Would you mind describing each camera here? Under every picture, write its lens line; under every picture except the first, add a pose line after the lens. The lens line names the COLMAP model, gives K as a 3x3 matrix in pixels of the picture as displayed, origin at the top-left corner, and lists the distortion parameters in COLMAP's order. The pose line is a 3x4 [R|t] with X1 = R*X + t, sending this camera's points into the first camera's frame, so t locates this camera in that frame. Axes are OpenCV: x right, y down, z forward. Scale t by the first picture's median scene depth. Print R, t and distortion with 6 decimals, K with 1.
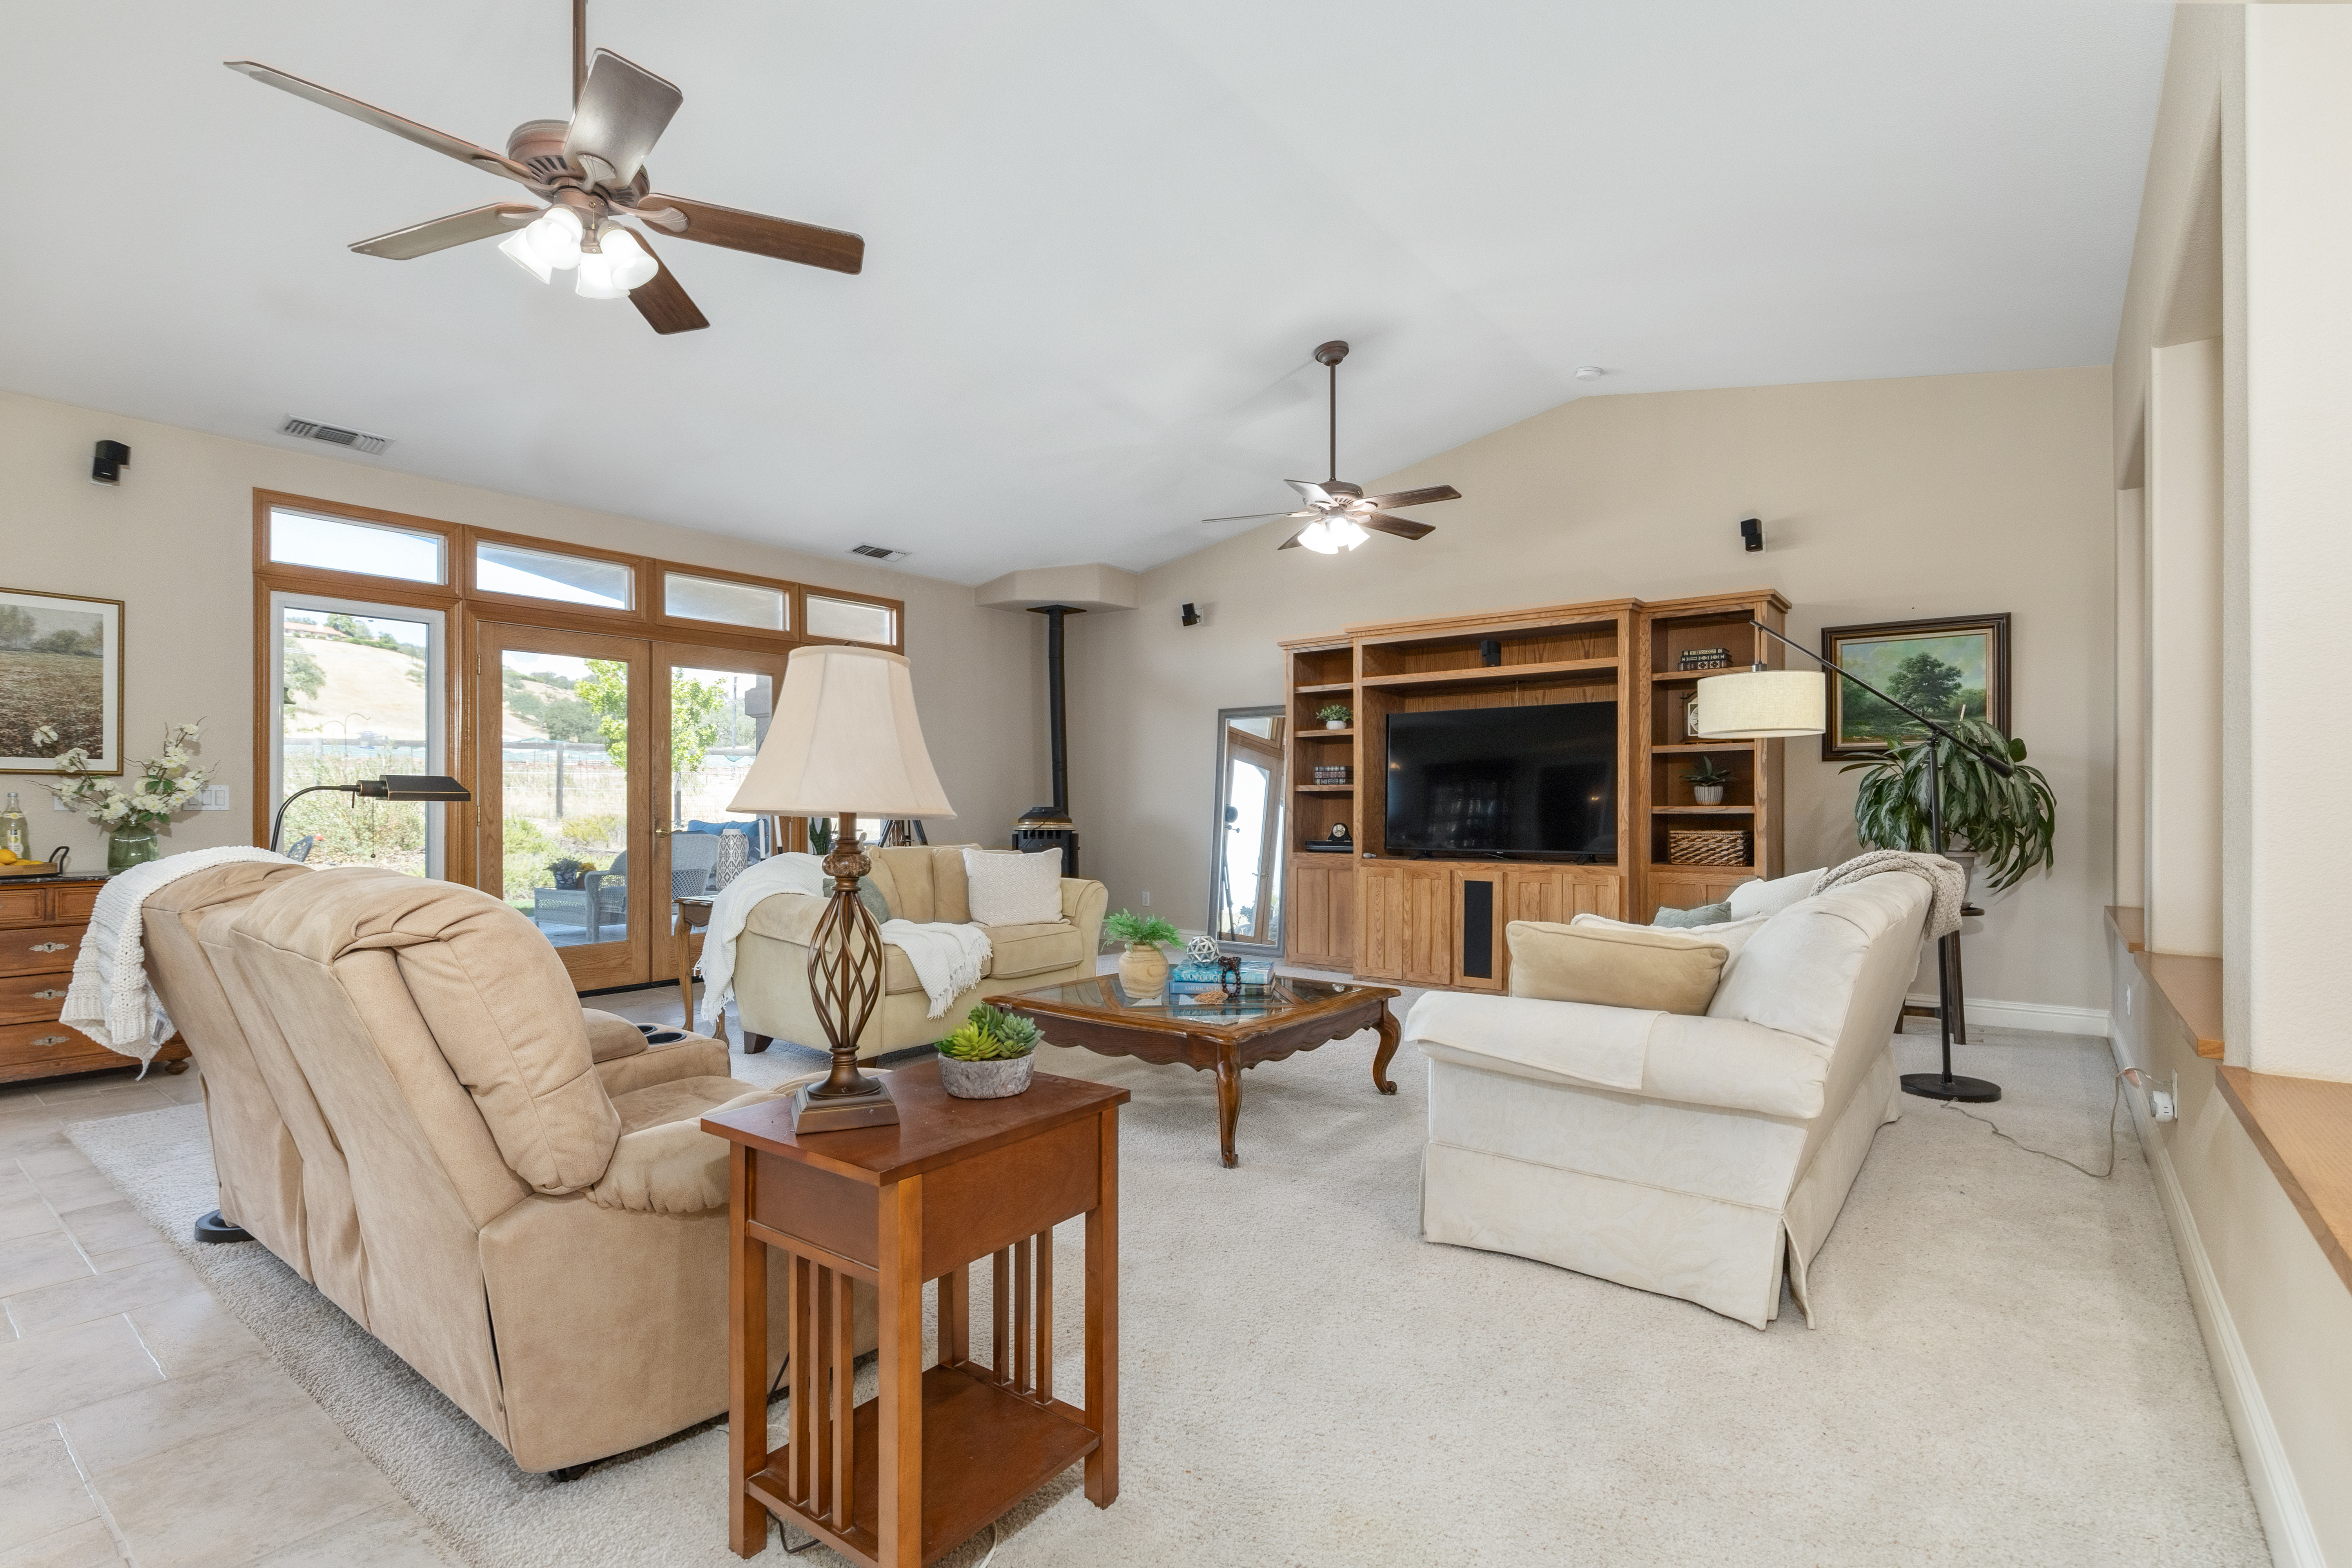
lens RADIAL K [[1114.5, 0, 1160.3], [0, 1114.5, 808.9], [0, 0, 1]] dist [-0.003692, 0.001370]
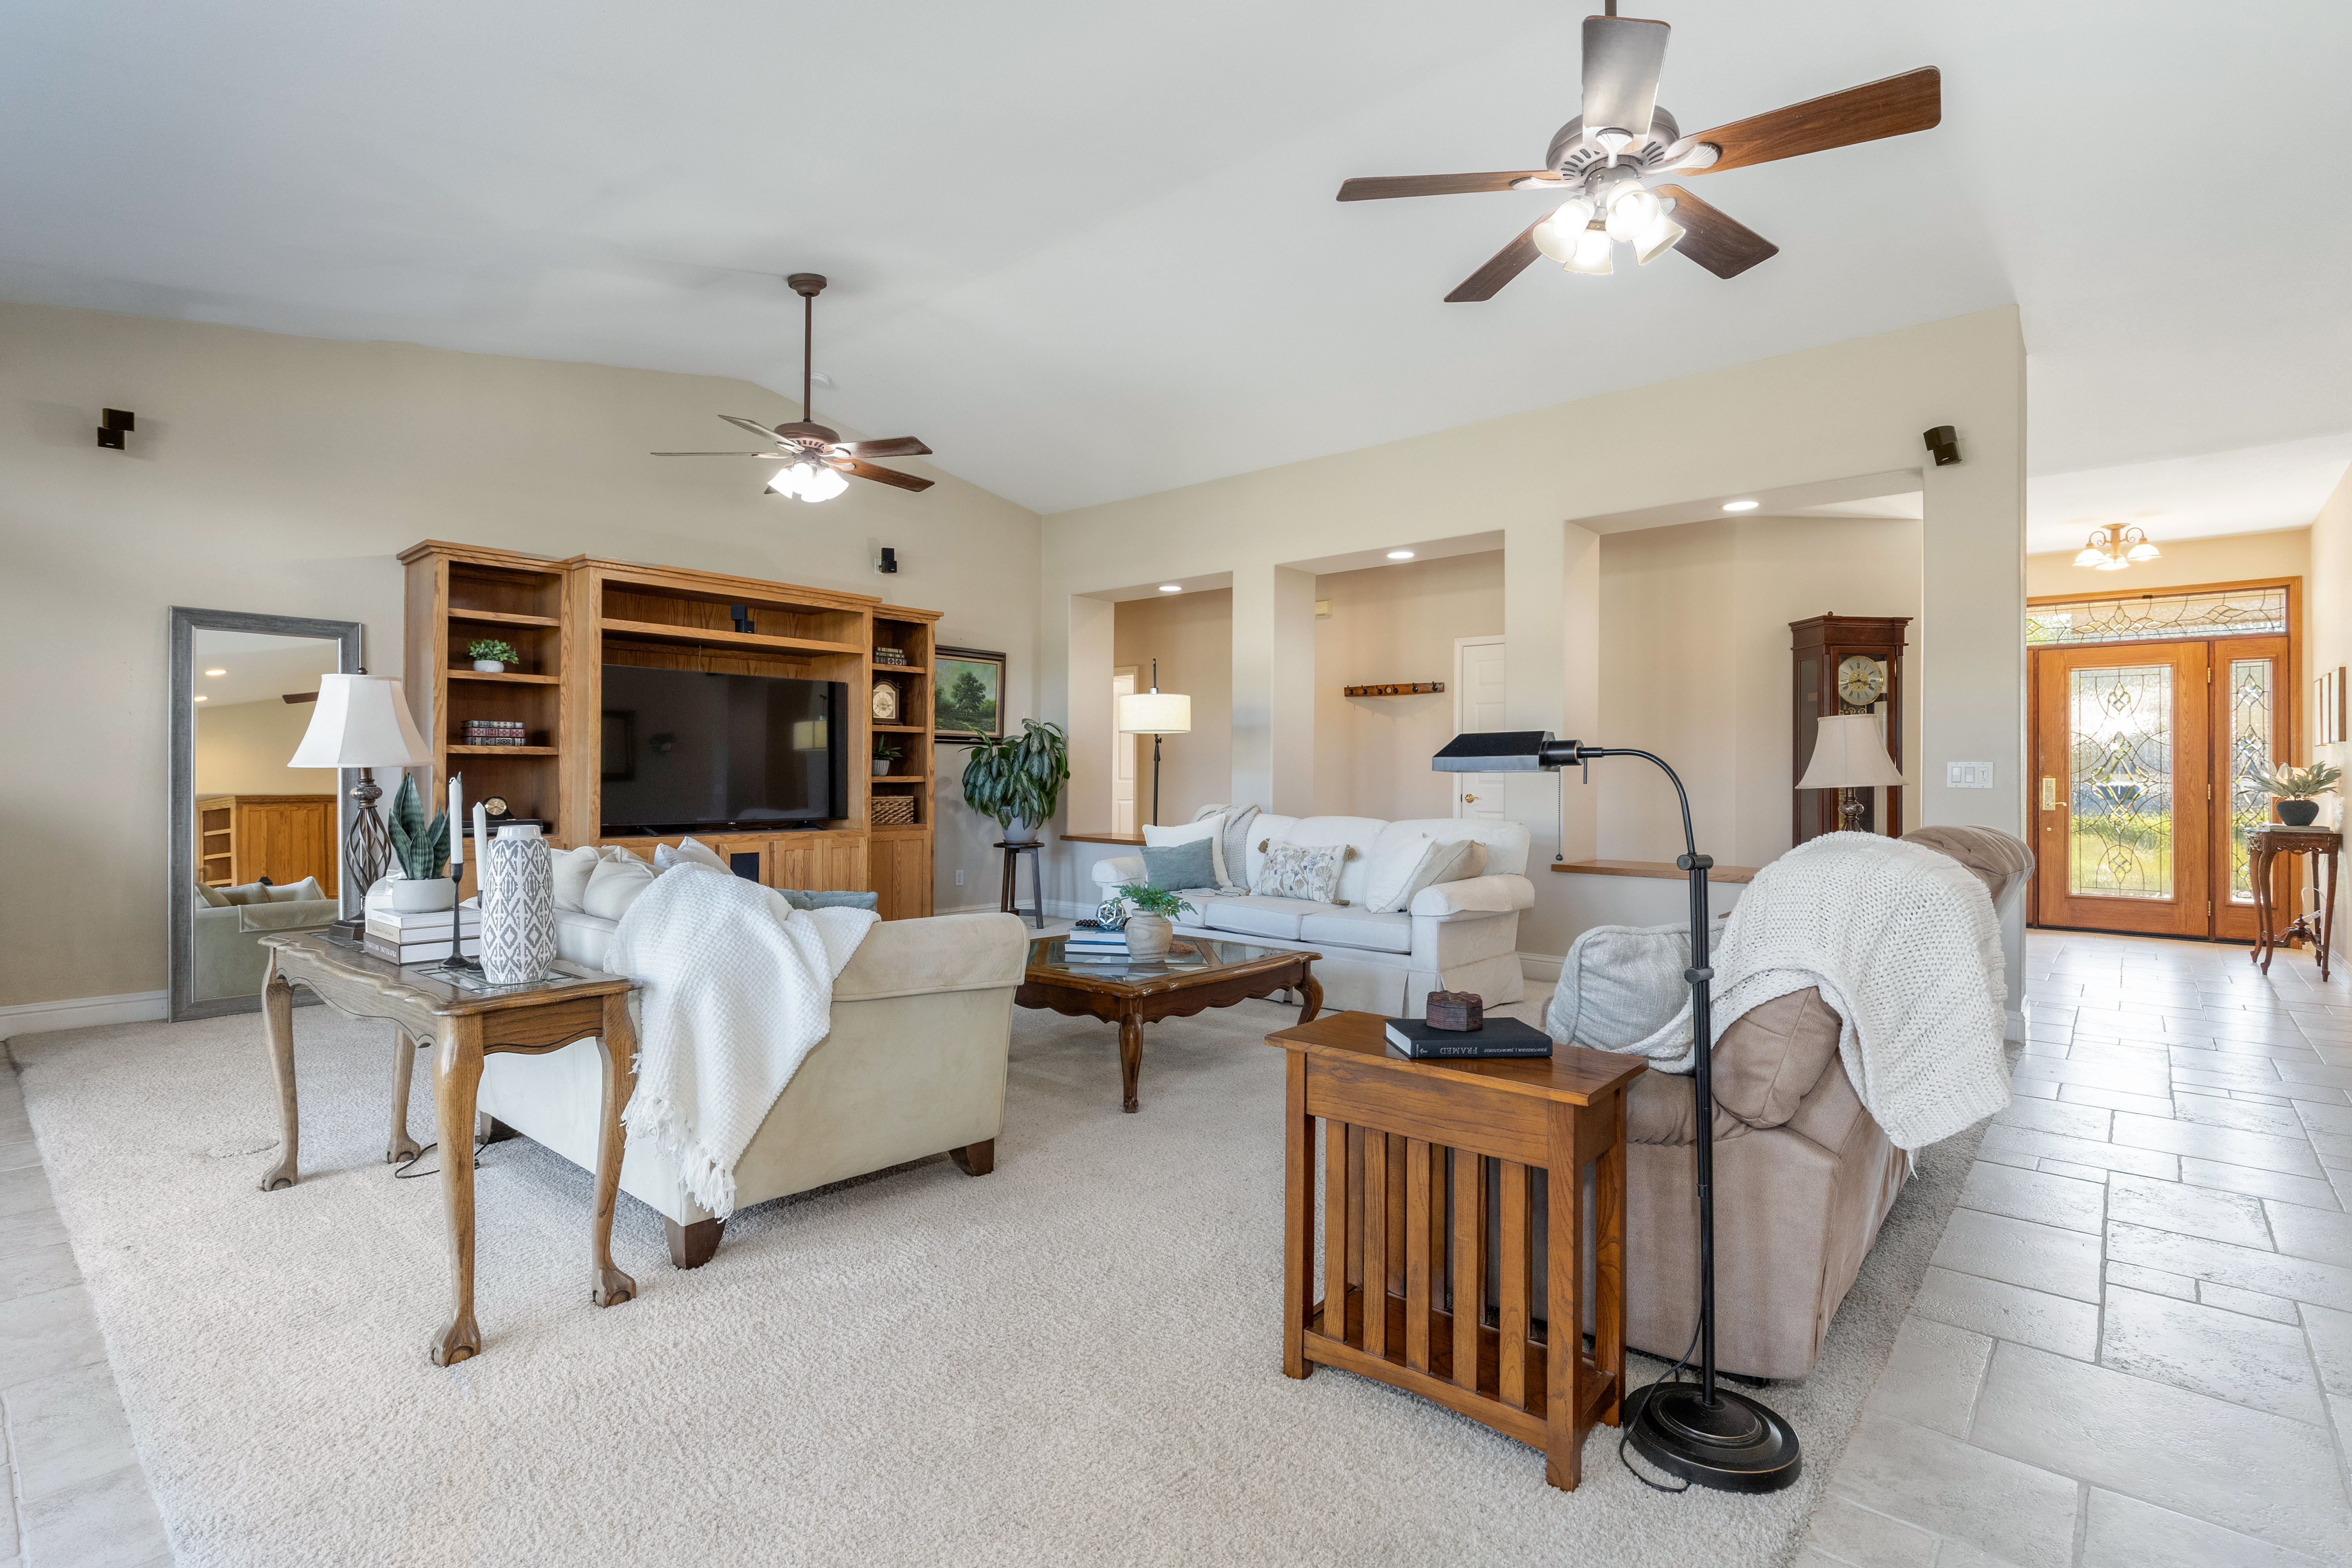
lens RADIAL K [[1114.5, 0, 1174.5], [0, 1114.5, 762.2], [0, 0, 1]] dist [-0.003692, 0.001370]
pose [[0.039280, 0.012333, 0.999152, -0.731080], [-0.005035, 0.999914, -0.012145, -0.004636], [-0.999216, -0.004554, 0.039339, 0.645502]]
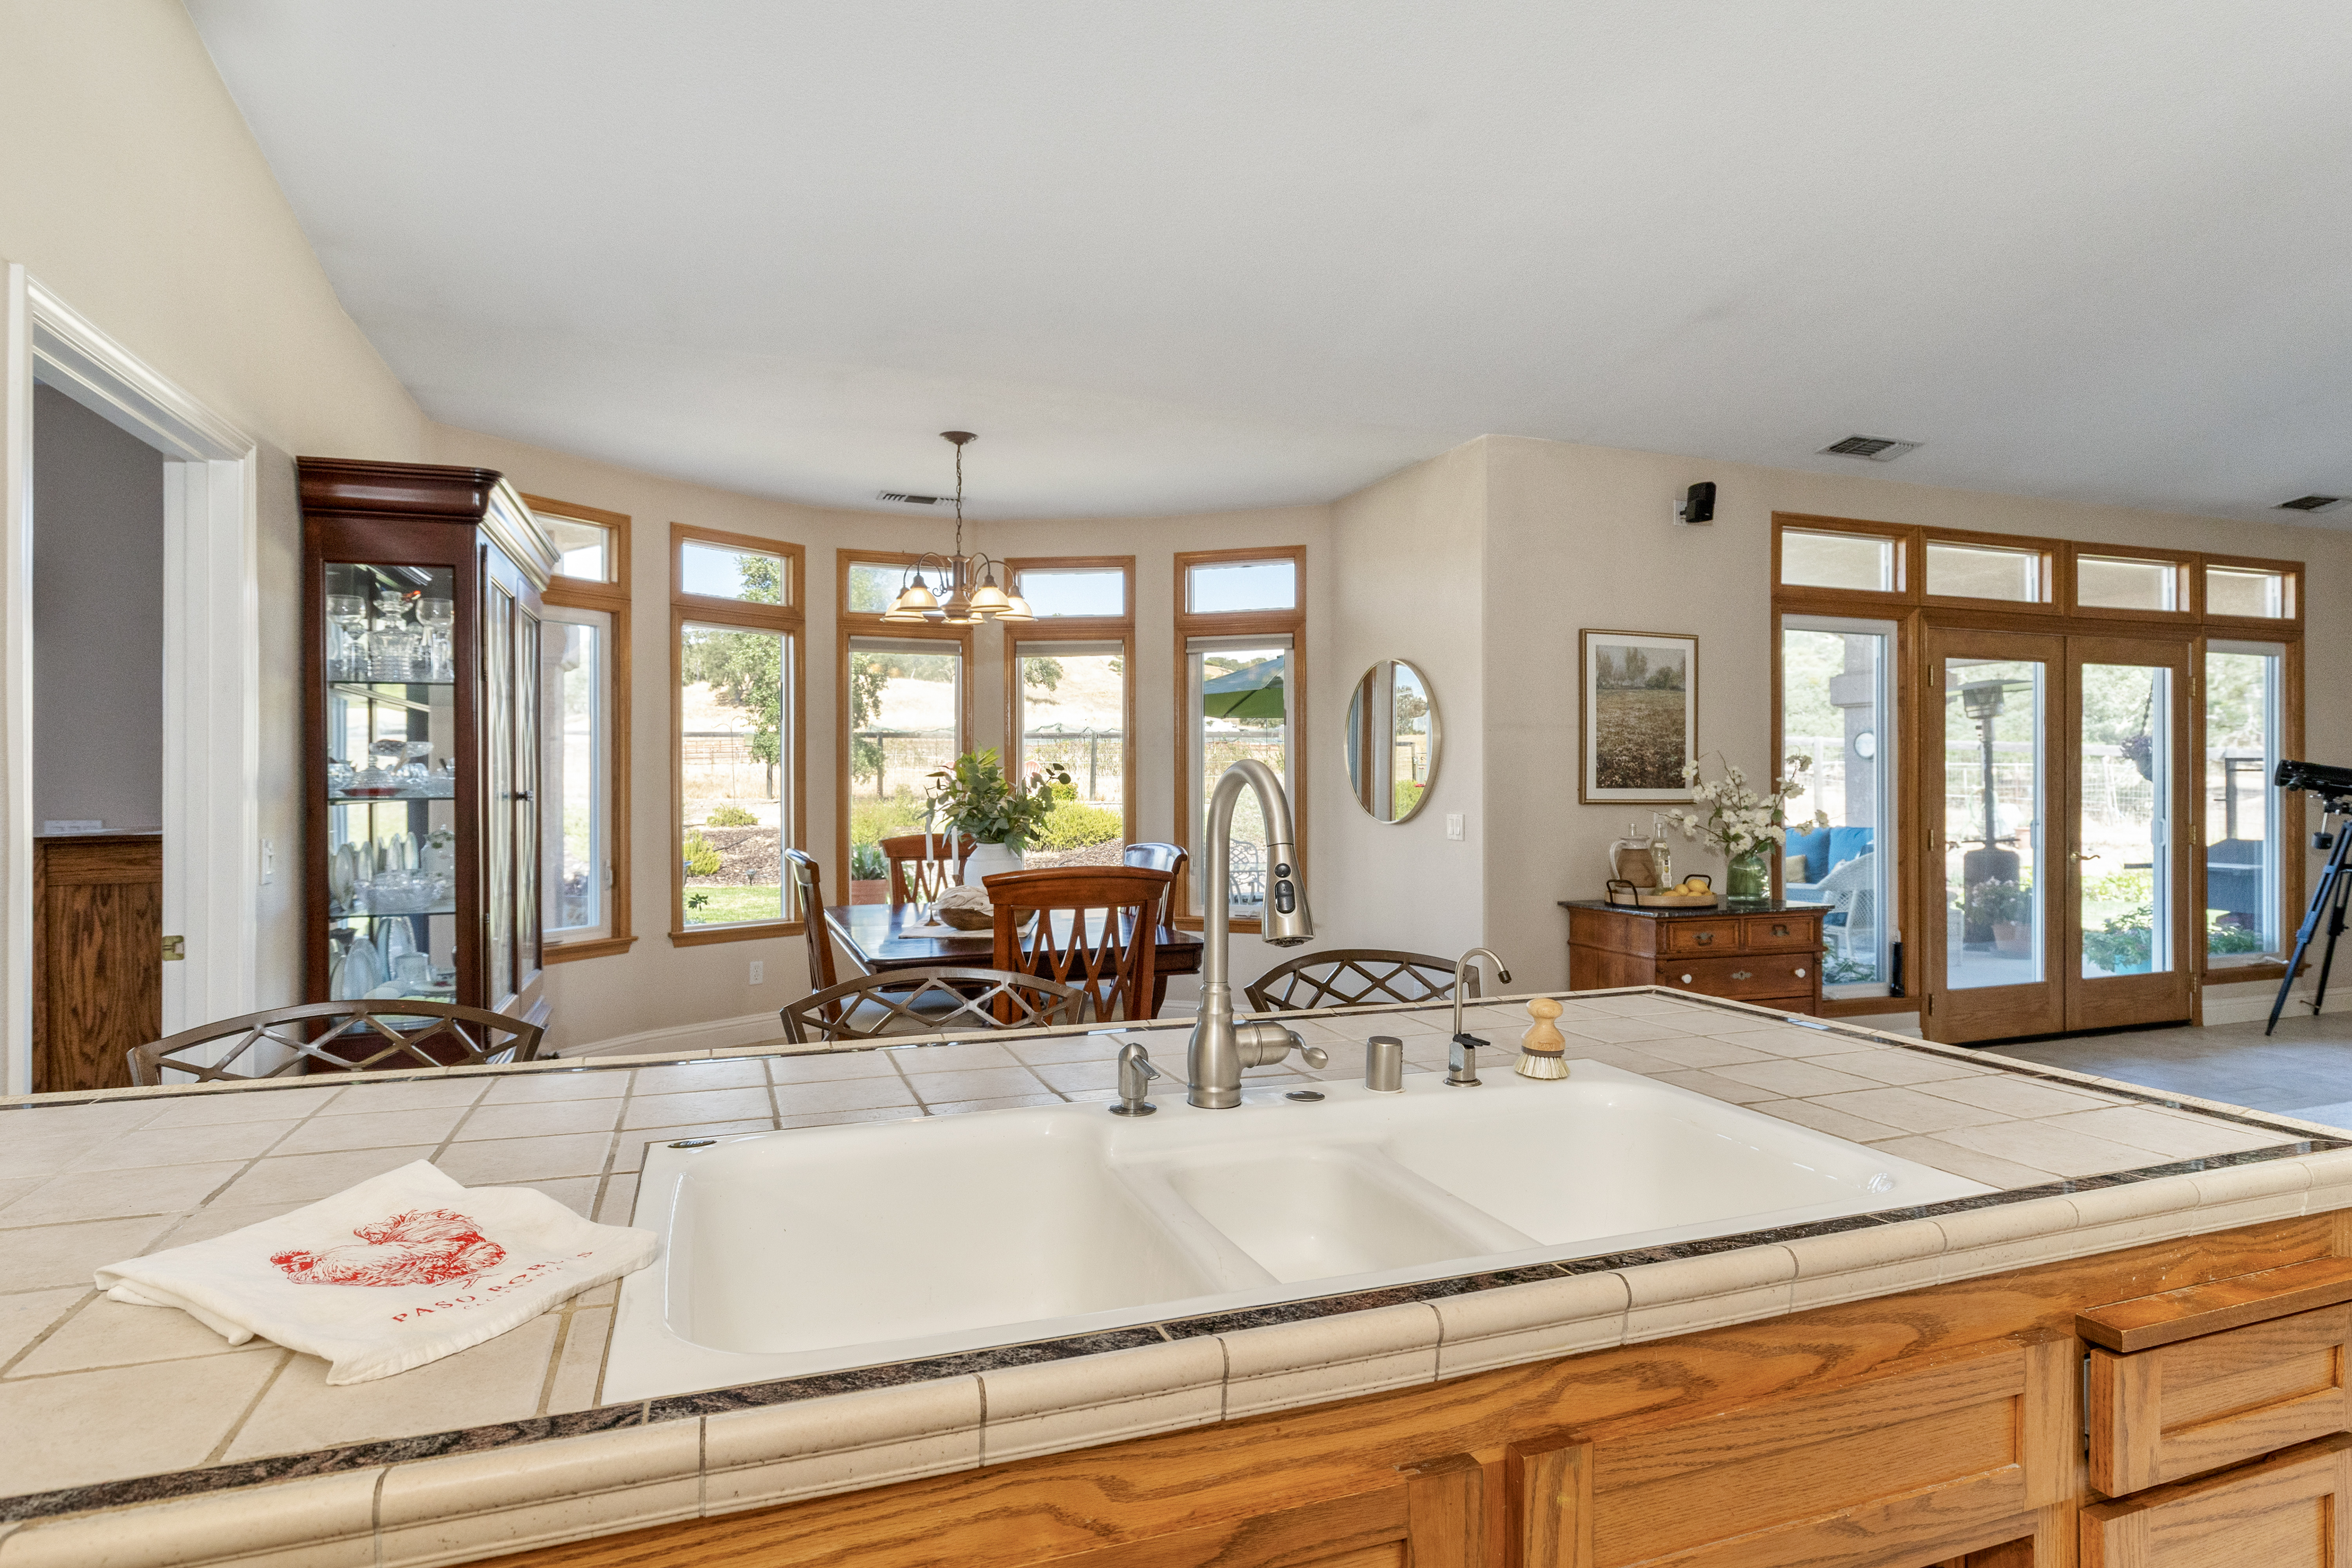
lens RADIAL K [[1190.3, 0, 1188.8], [0, 1190.3, 787.1], [0, 0, 1]] dist [0.013897, -0.001468]
pose [[0.863182, 0.001301, -0.504891, -0.652400], [-0.000607, 0.999999, 0.001538, -0.039513], [0.504892, -0.001021, 0.863182, -0.160356]]
